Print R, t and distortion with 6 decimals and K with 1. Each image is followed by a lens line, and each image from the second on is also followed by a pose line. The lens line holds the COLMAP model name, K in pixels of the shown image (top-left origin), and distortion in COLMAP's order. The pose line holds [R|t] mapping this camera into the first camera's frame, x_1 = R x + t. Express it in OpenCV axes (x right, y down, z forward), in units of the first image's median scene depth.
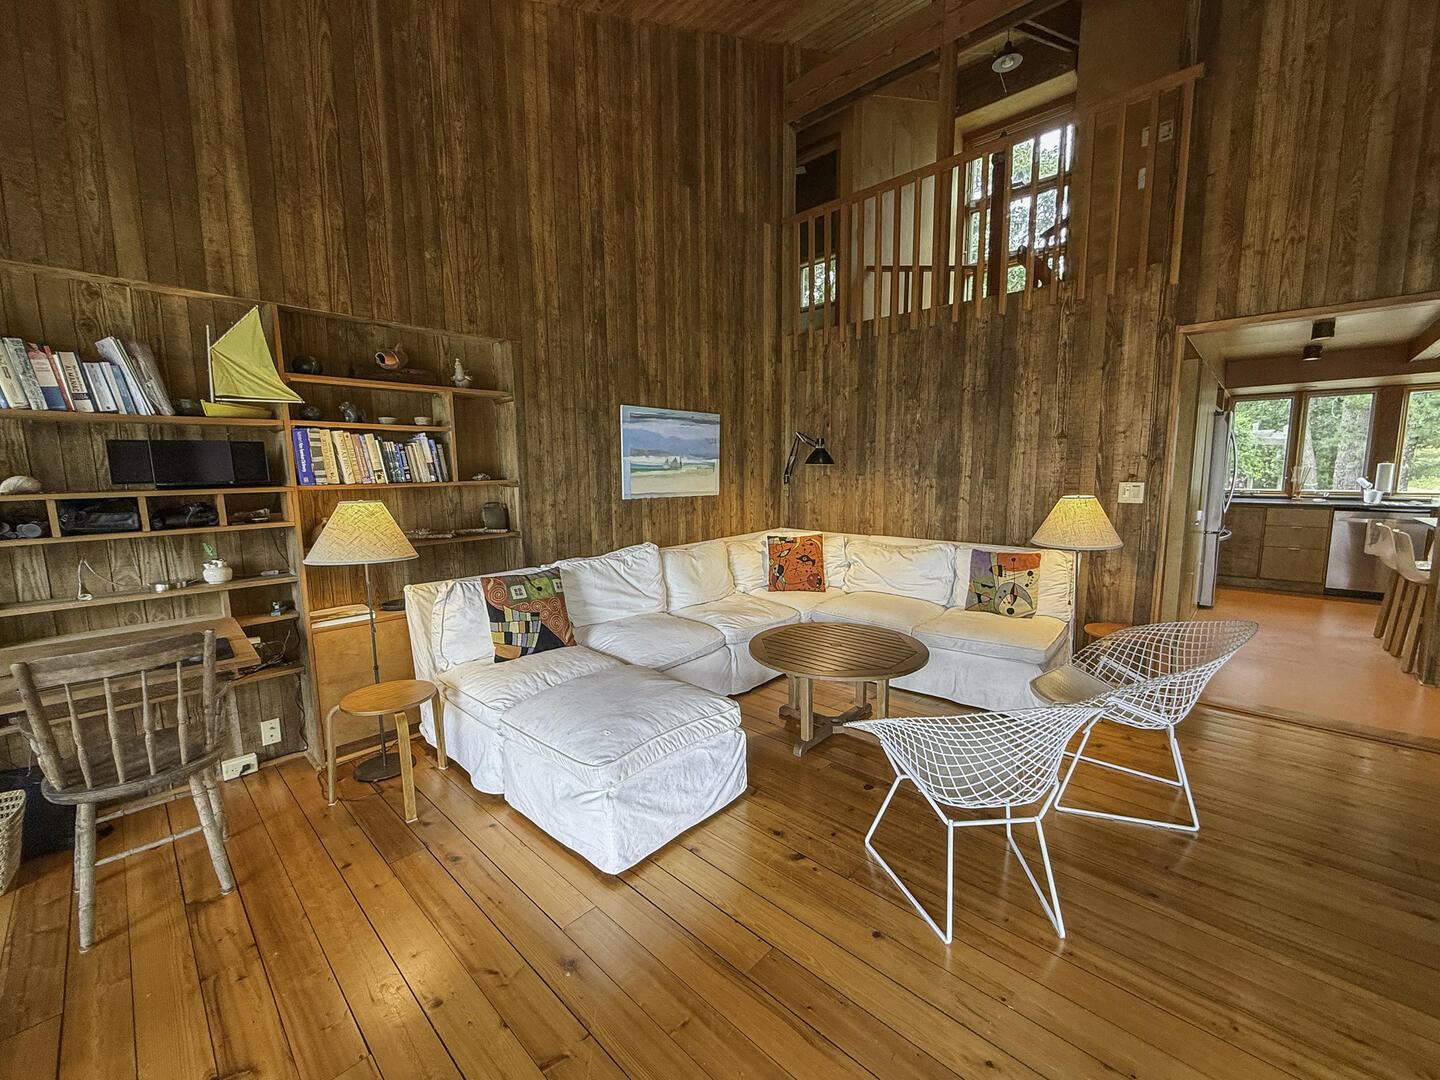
lens RADIAL K [[585.8, 0, 720.3], [0, 585.8, 541.6], [0, 0, 1]] dist [-0.000525, -0.000486]
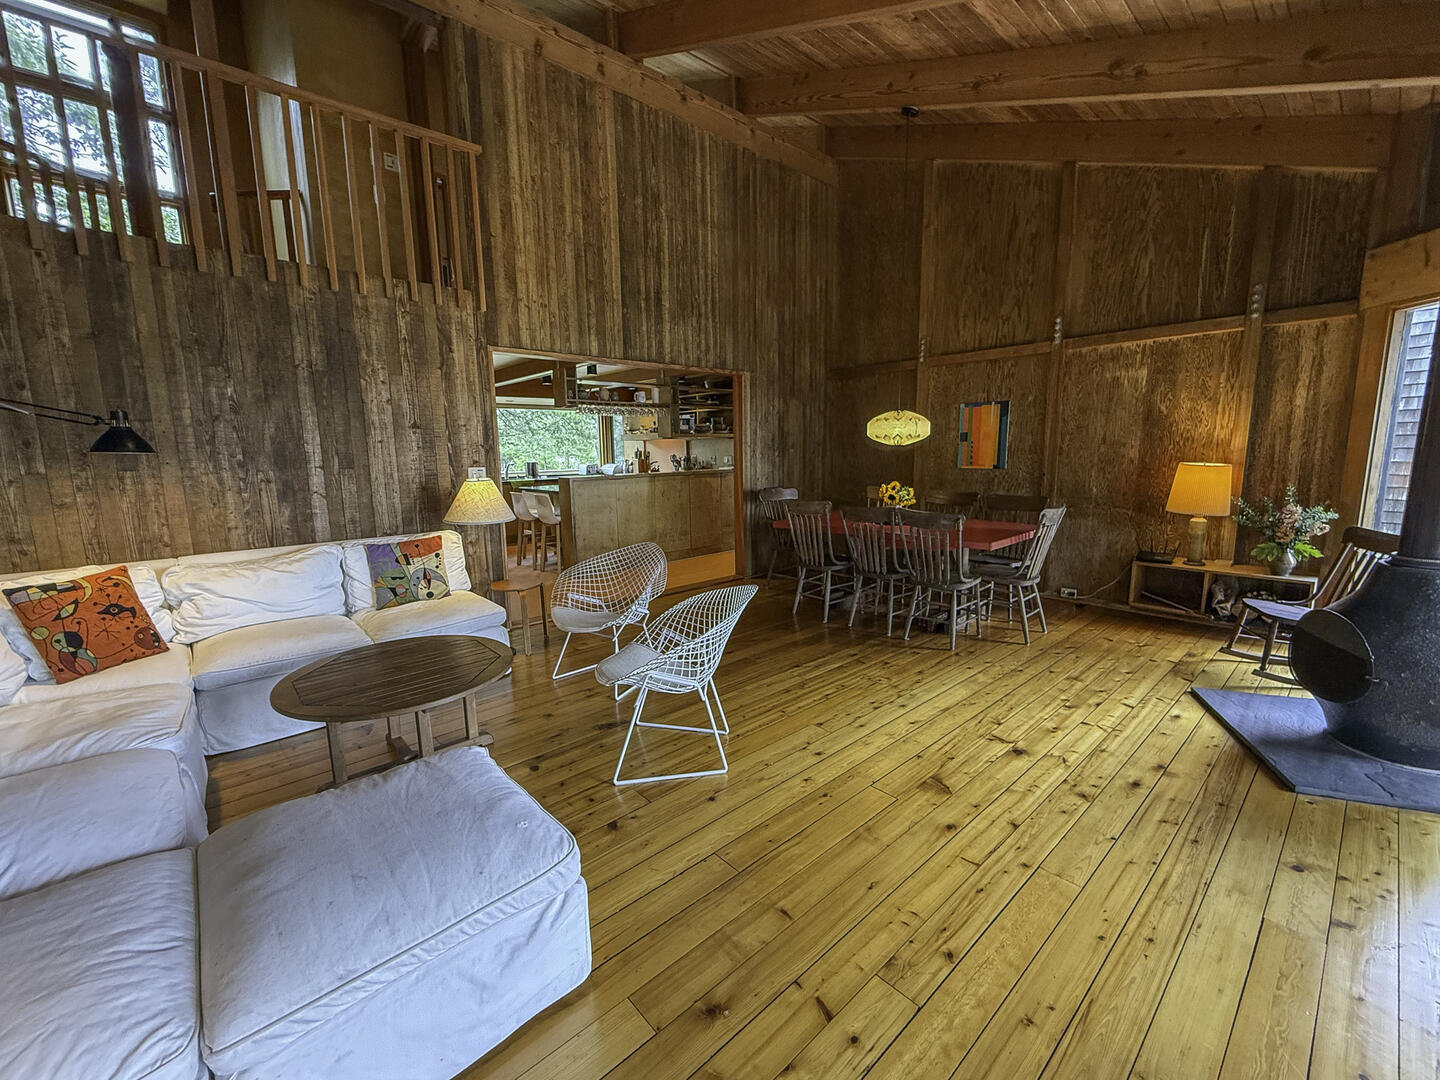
lens RADIAL K [[585.8, 0, 725.9], [0, 585.8, 538.4], [0, 0, 1]] dist [-0.000525, -0.000486]
pose [[0.079468, -0.140065, 0.986948, -0.428693], [0.141825, 0.981596, 0.127886, -0.033777], [-0.986697, 0.129811, 0.097871, 0.341923]]
